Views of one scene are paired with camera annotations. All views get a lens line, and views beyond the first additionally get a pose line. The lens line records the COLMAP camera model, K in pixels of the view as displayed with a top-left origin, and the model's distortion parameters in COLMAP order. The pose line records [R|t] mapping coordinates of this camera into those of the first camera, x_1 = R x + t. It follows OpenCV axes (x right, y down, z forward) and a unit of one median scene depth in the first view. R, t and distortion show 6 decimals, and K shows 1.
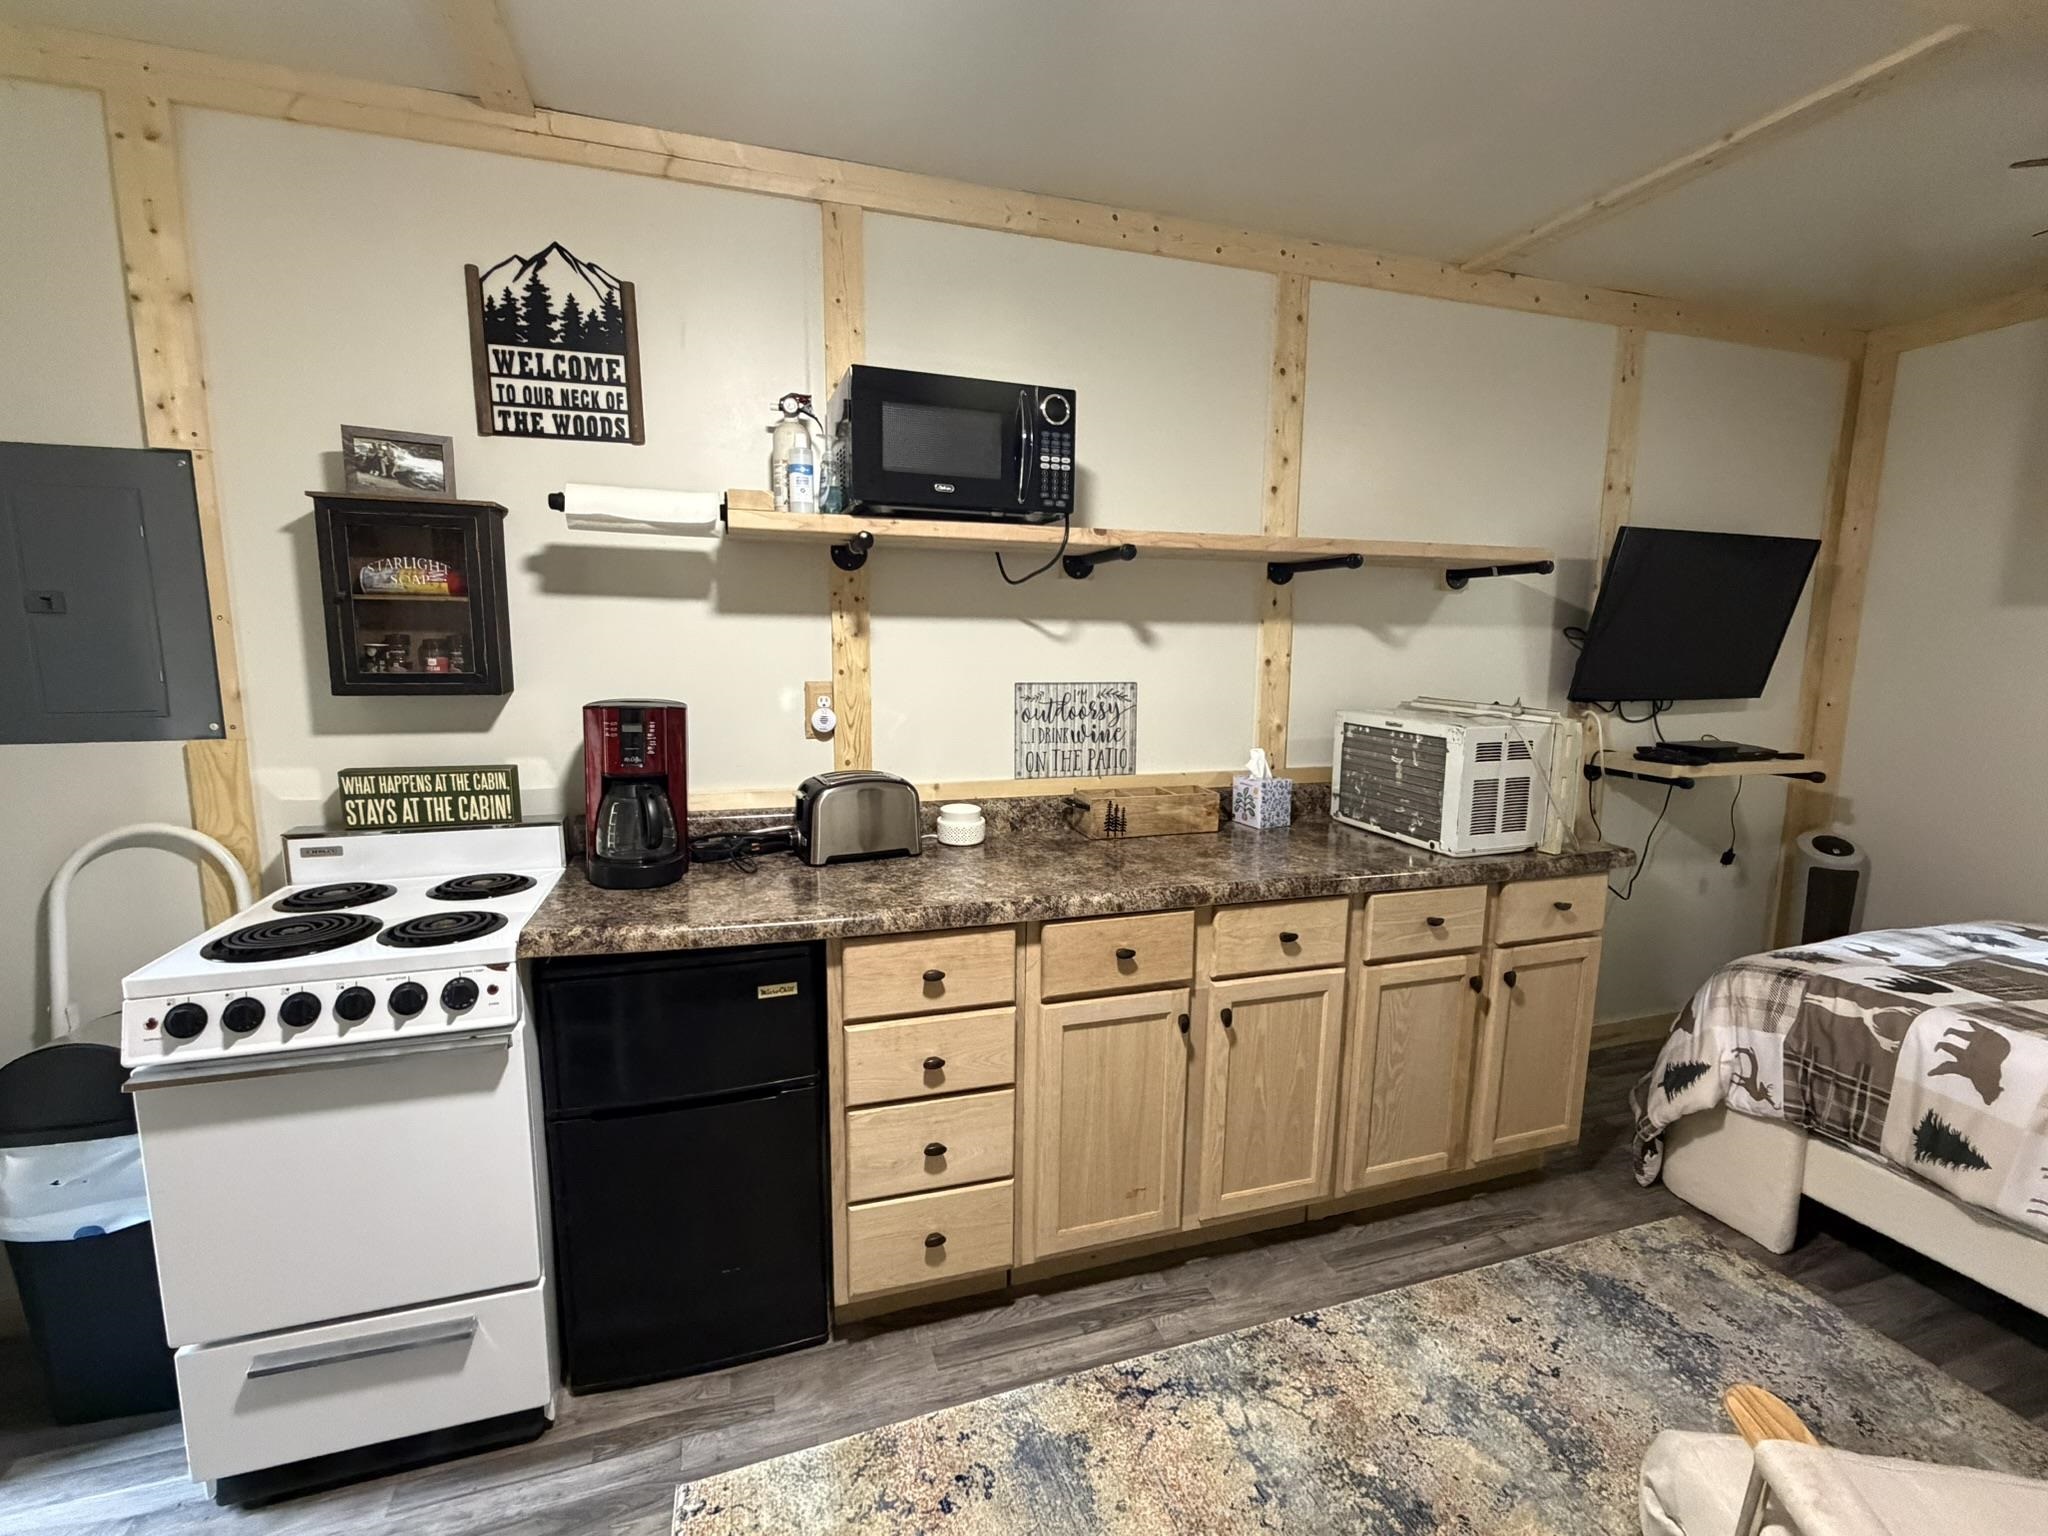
lens RADIAL K [[906.4, 0, 1024.2], [0, 906.4, 765.3], [0, 0, 1]] dist [0.001562, -0.000529]
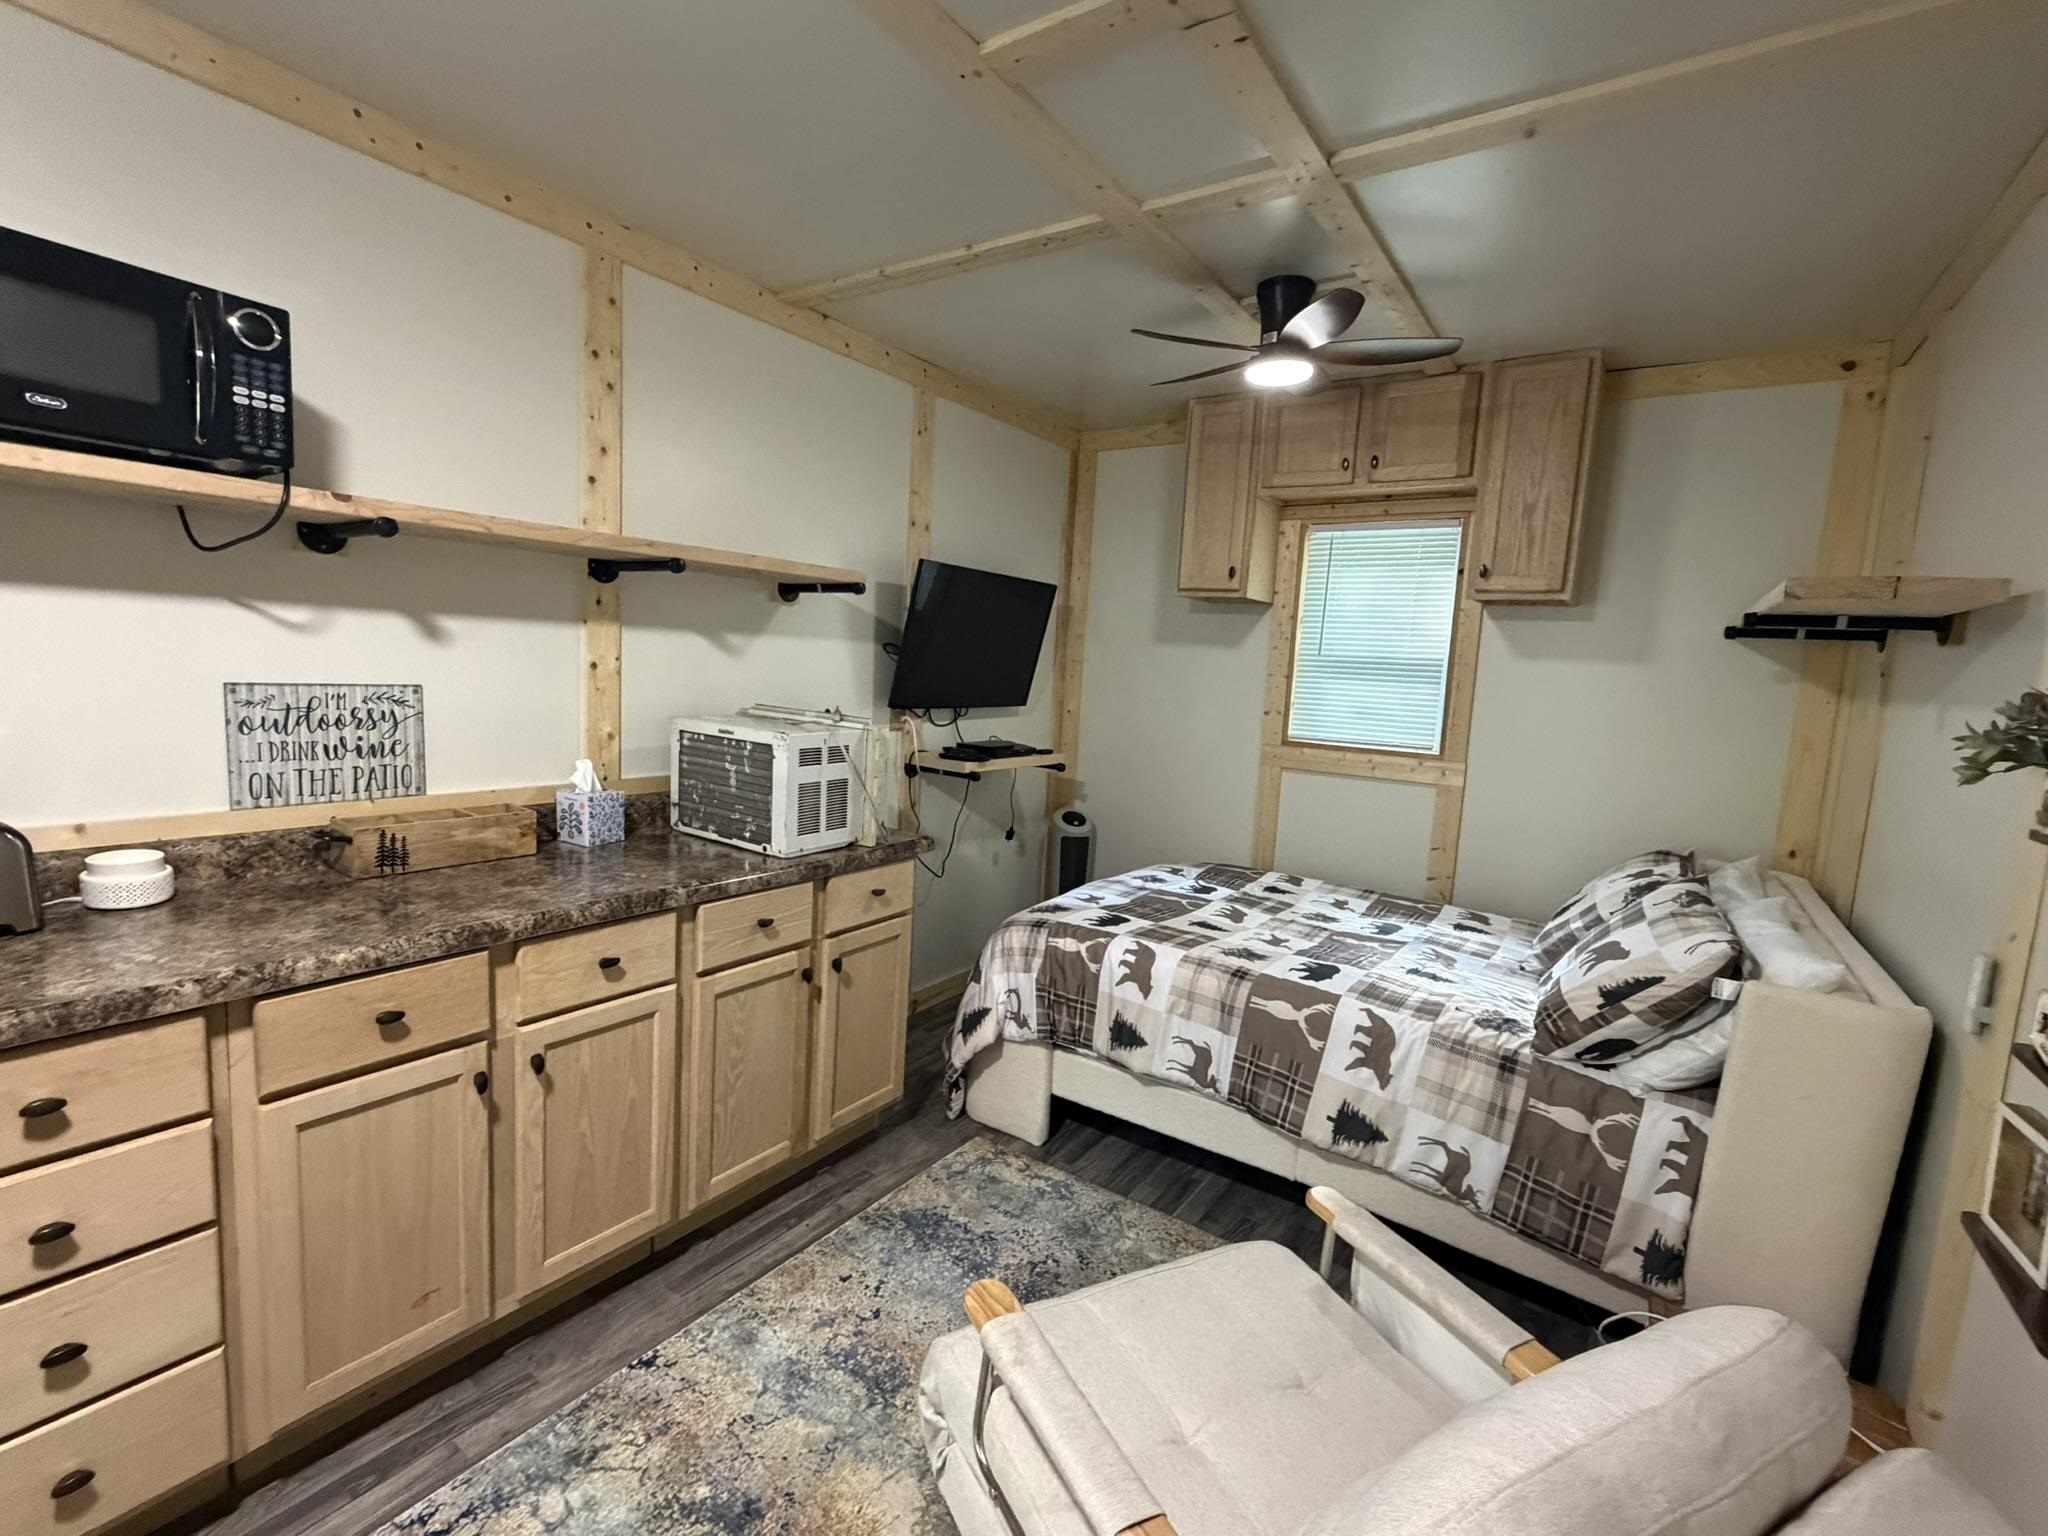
lens RADIAL K [[906.4, 0, 1025.0], [0, 906.4, 767.4], [0, 0, 1]] dist [0.001562, -0.000529]
pose [[0.795102, -0.035992, 0.605407, 0.067270], [0.036479, 0.999268, 0.011499, -0.005462], [-0.605377, 0.012942, 0.795833, -0.003460]]
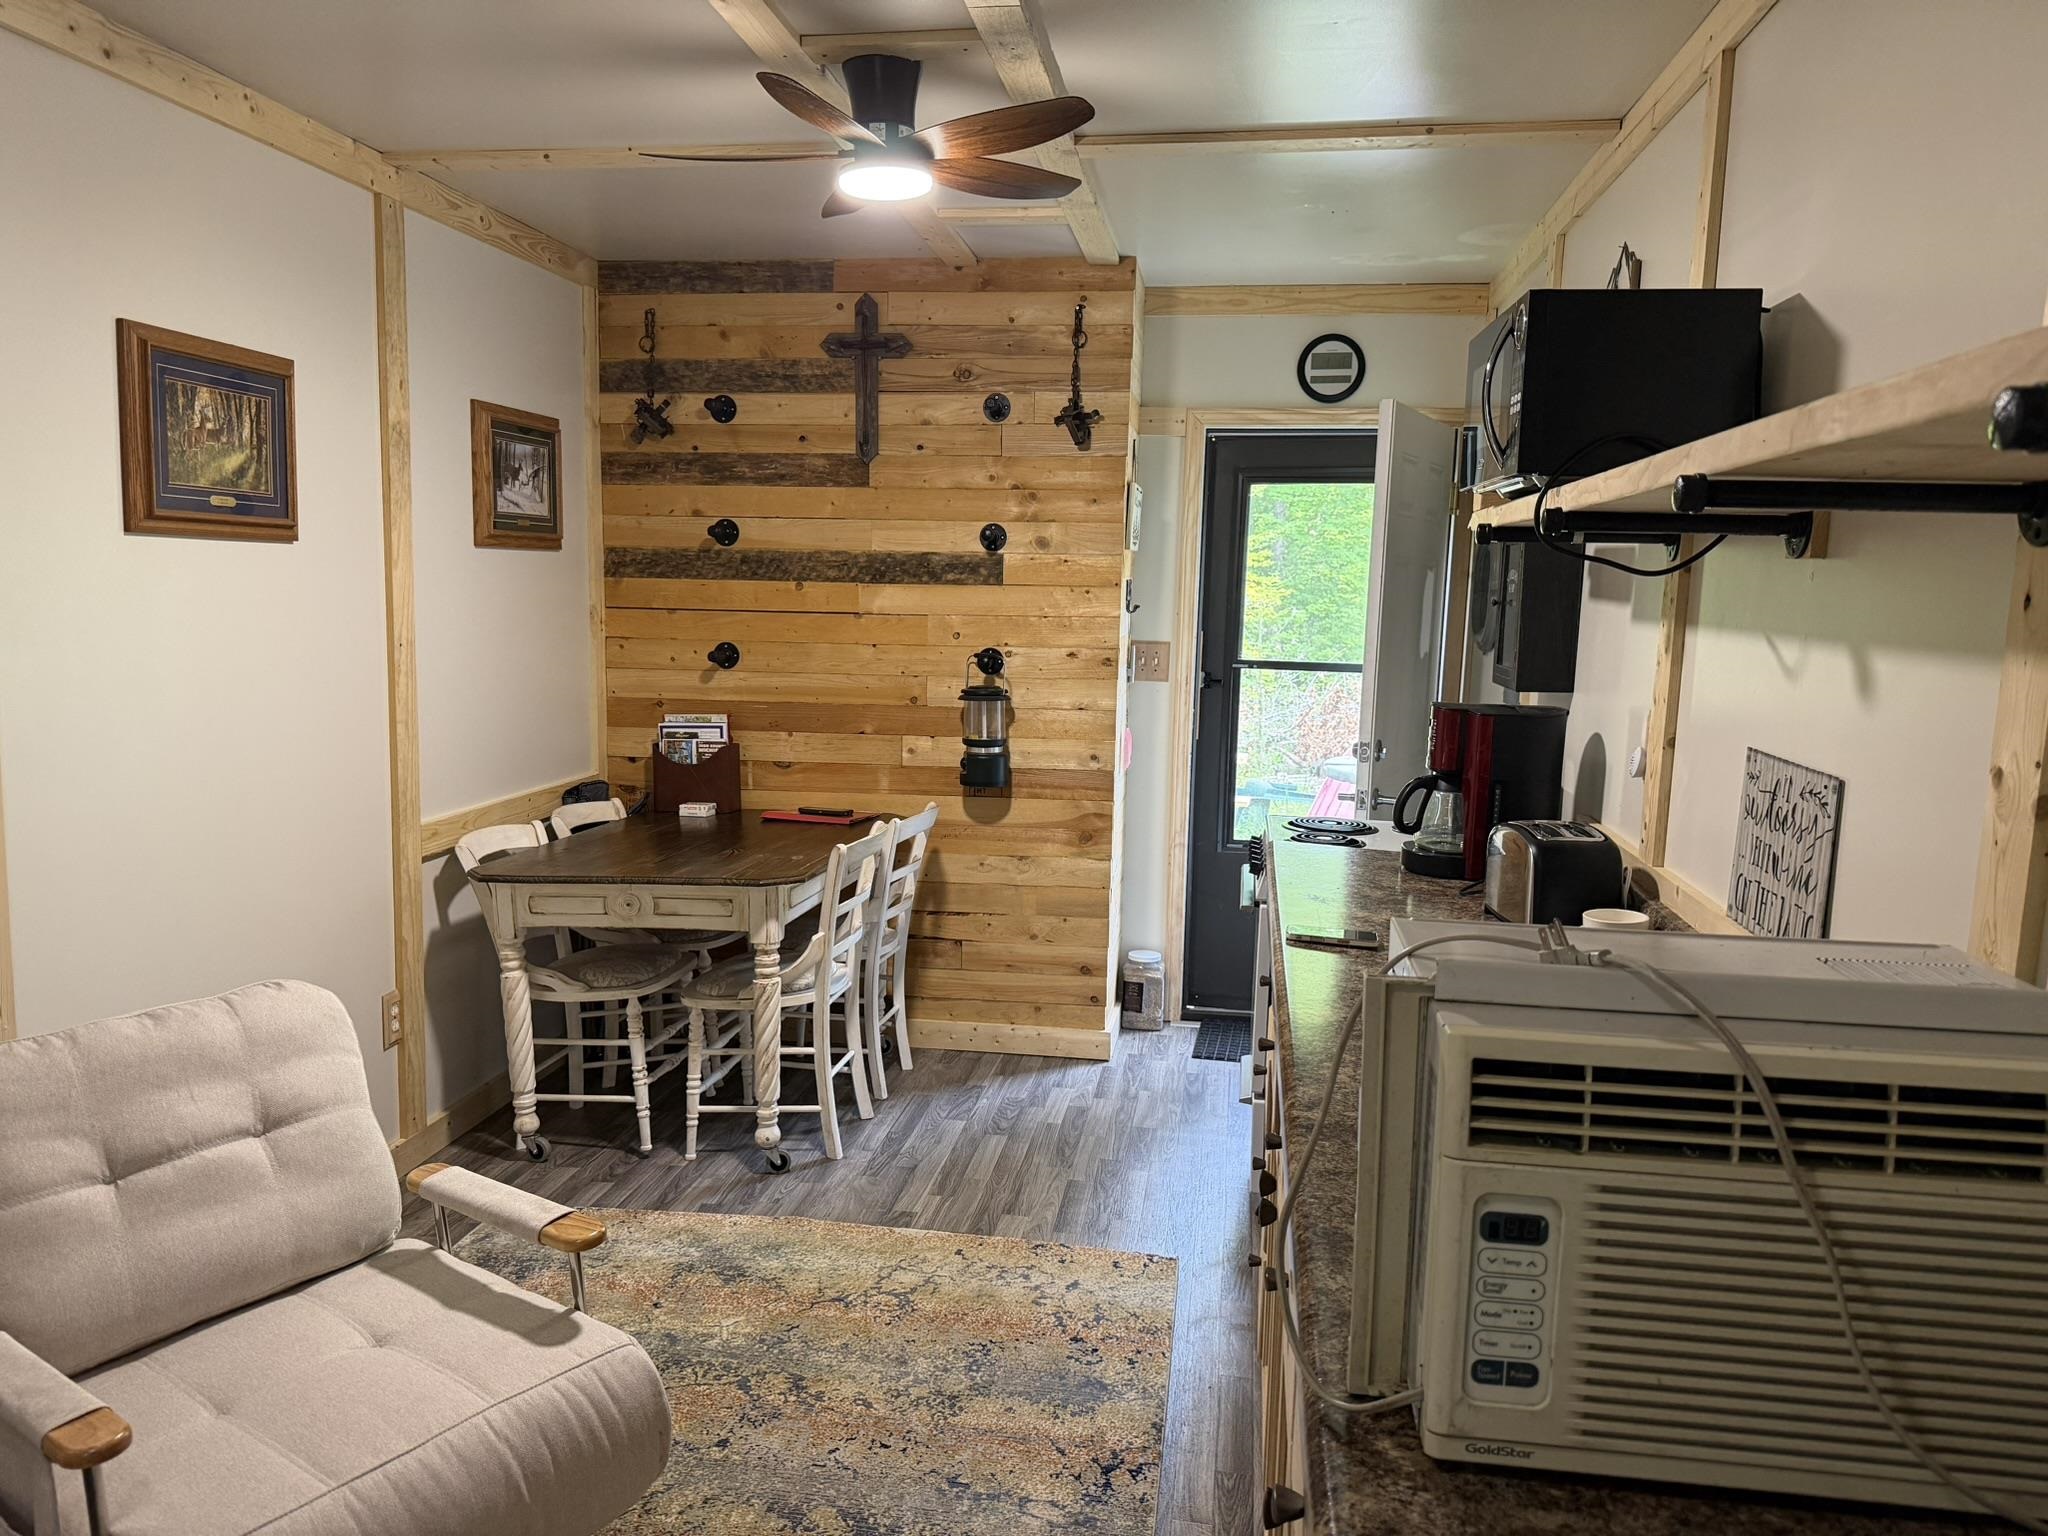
lens RADIAL K [[1431.4, 0, 1026.8], [0, 1431.4, 772.3], [0, 0, 1]] dist [-0.010052, -0.002303]
pose [[-0.454304, 0.098332, -0.885403, 1.098638], [-0.148946, 0.971515, 0.184320, -0.194384], [0.878307, 0.215615, -0.426717, 1.109822]]
